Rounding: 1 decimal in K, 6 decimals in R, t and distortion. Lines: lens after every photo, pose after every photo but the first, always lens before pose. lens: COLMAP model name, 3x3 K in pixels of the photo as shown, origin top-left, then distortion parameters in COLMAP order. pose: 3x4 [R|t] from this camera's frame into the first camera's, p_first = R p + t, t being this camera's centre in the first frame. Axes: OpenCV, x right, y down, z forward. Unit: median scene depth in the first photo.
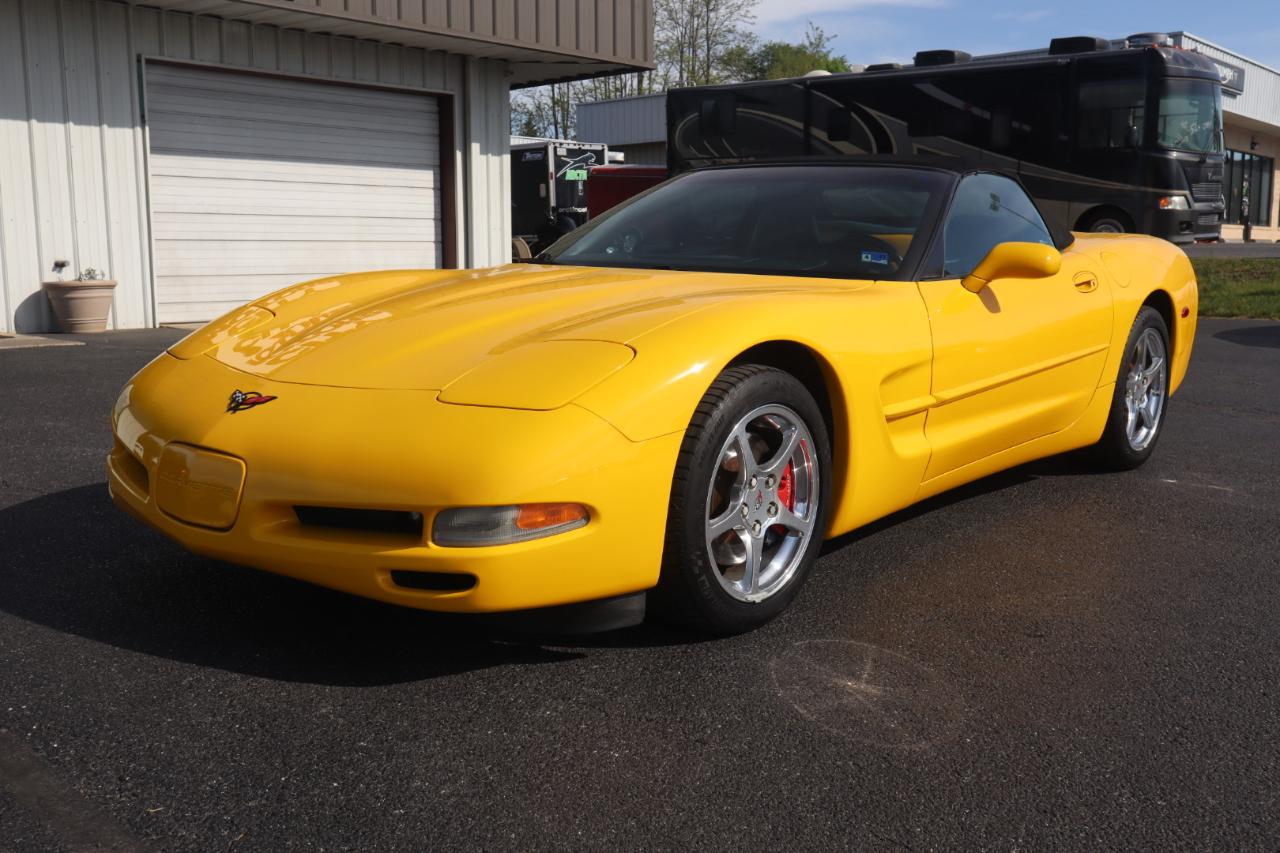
lens RADIAL K [[1198.6, 0, 645.8], [0, 1198.6, 417.7], [0, 0, 1]] dist [-0.081278, 0.153458]
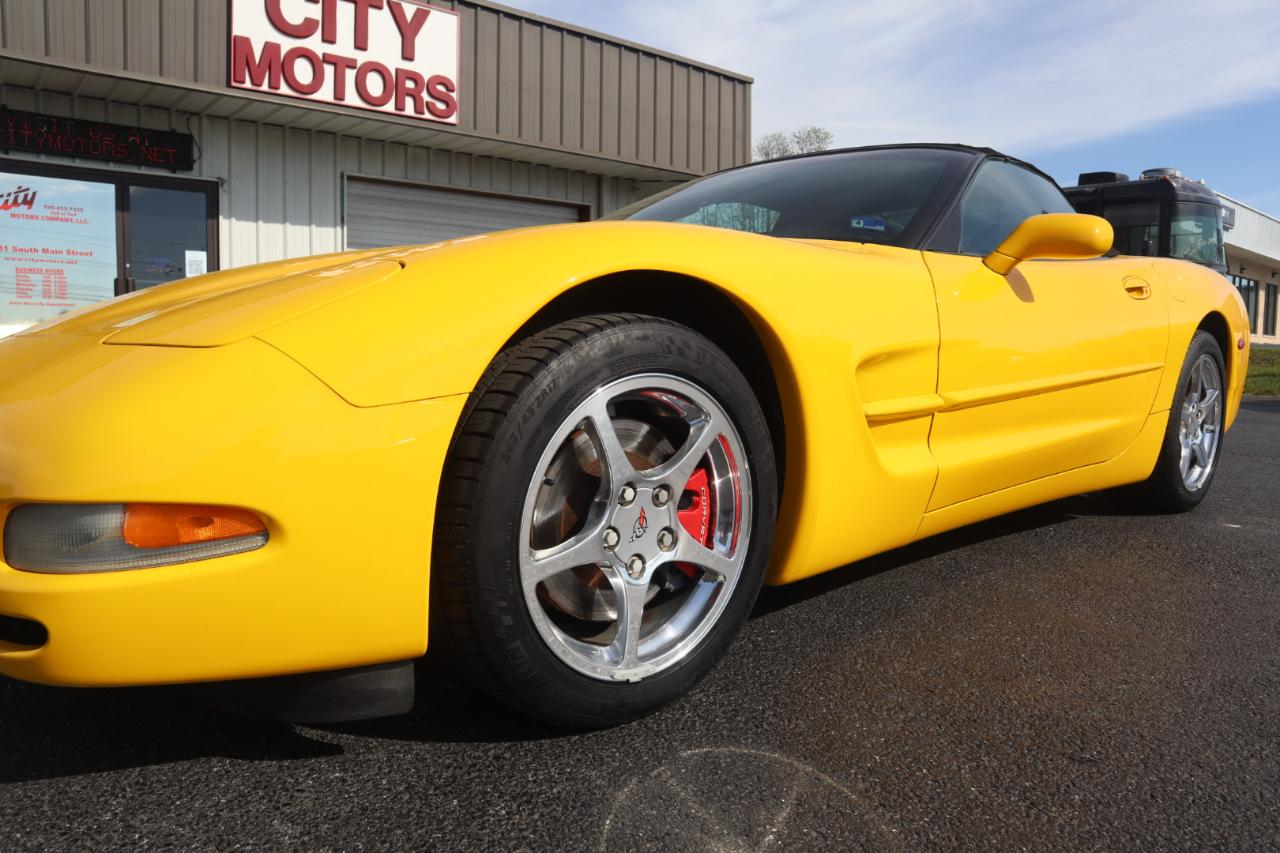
lens RADIAL K [[881.2, 0, 640.0], [0, 881.2, 426.5], [0, 0, 1]] dist [-0.130980, 0.080660]
pose [[0.989104, 0.022623, -0.145468, 0.153860], [-0.030148, 0.998307, -0.049733, 0.038202], [0.144096, 0.053577, 0.988112, 0.501749]]
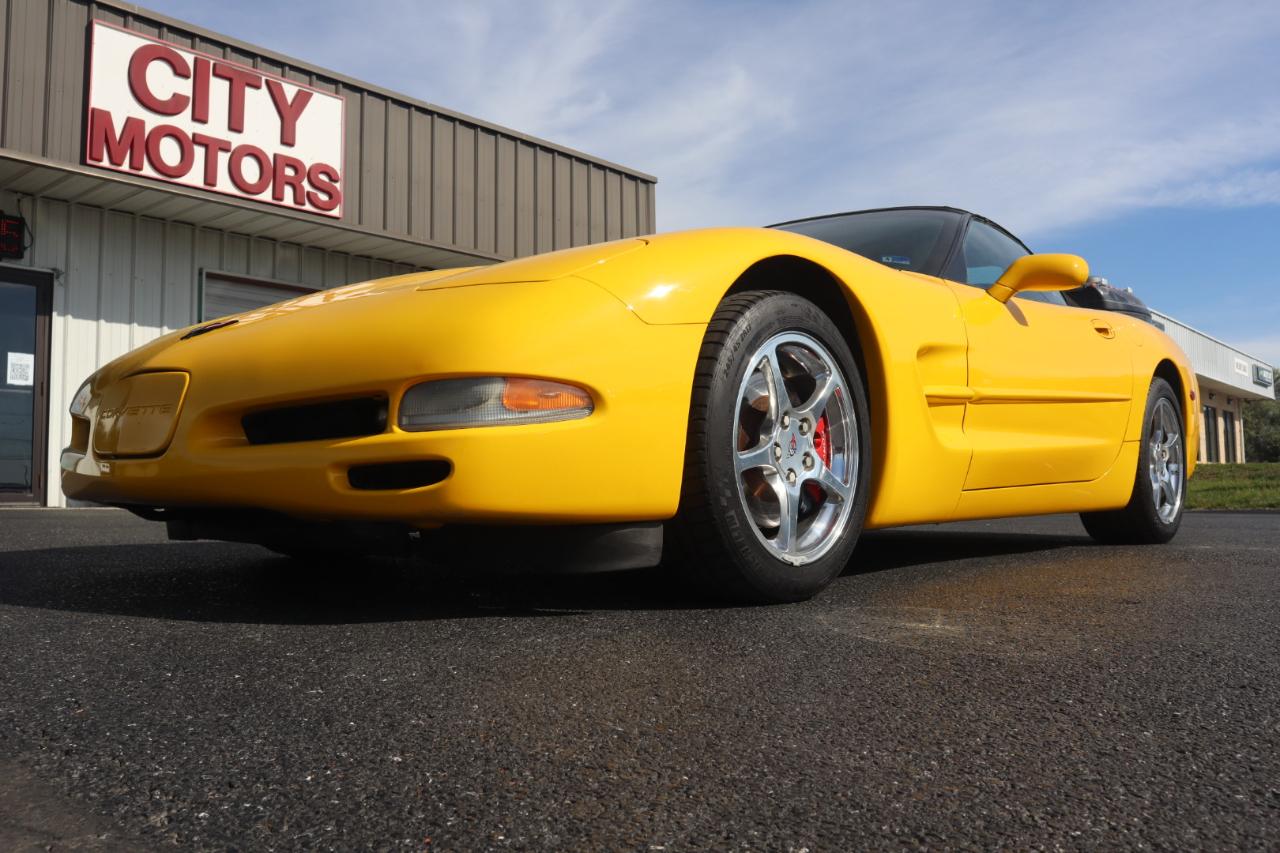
lens RADIAL K [[1060.8, 0, 643.6], [0, 1060.8, 425.0], [0, 0, 1]] dist [-0.090307, 0.104094]
pose [[0.999925, -0.010526, -0.006227, -0.007041], [0.008986, 0.977720, -0.209721, 0.202029], [0.008296, 0.209649, 0.977741, 0.242016]]
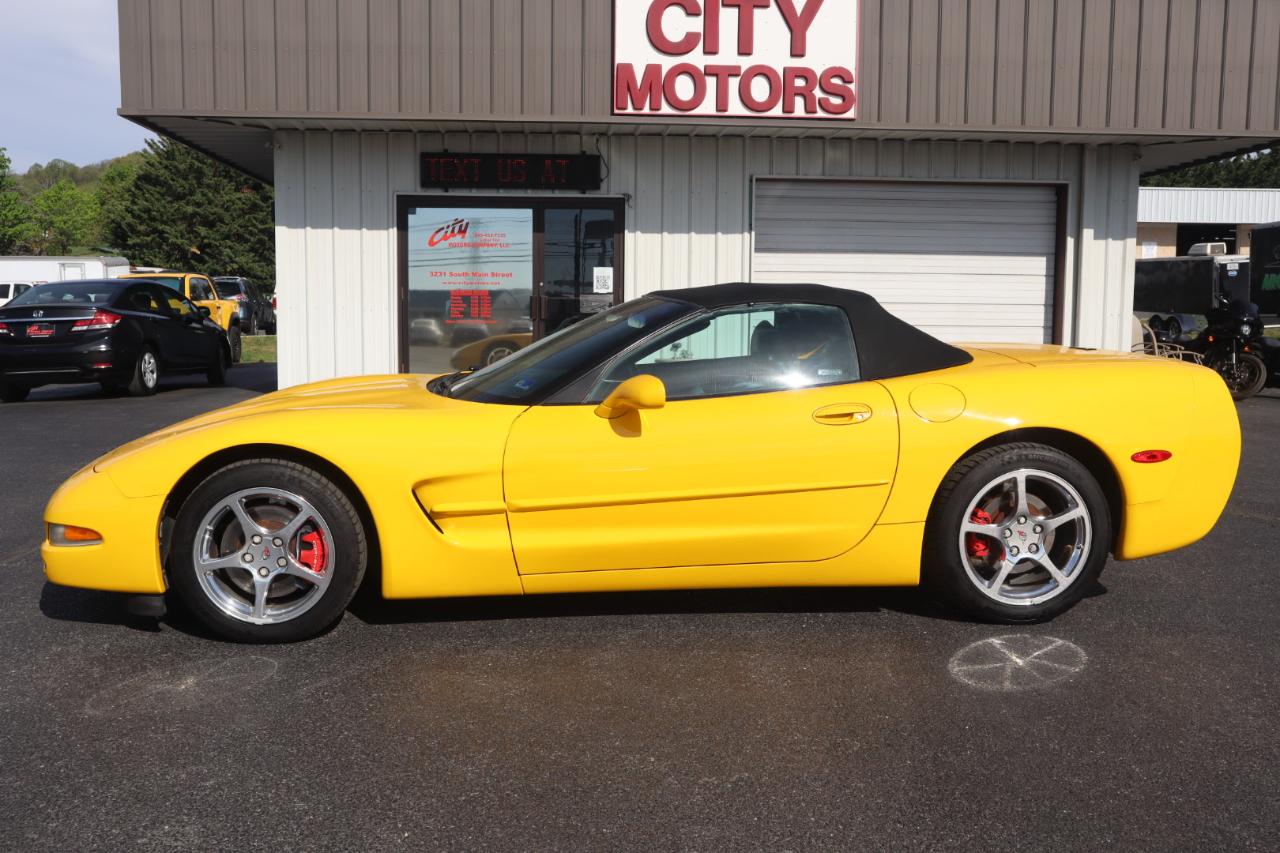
lens RADIAL K [[1156.0, 0, 646.0], [0, 1156.0, 422.9], [0, 0, 1]] dist [-0.067820, 0.110782]
pose [[0.725287, 0.070013, -0.684877, 1.294326], [-0.102554, 0.994703, -0.006918, -0.119144], [0.680765, 0.075254, 0.728626, 0.278459]]
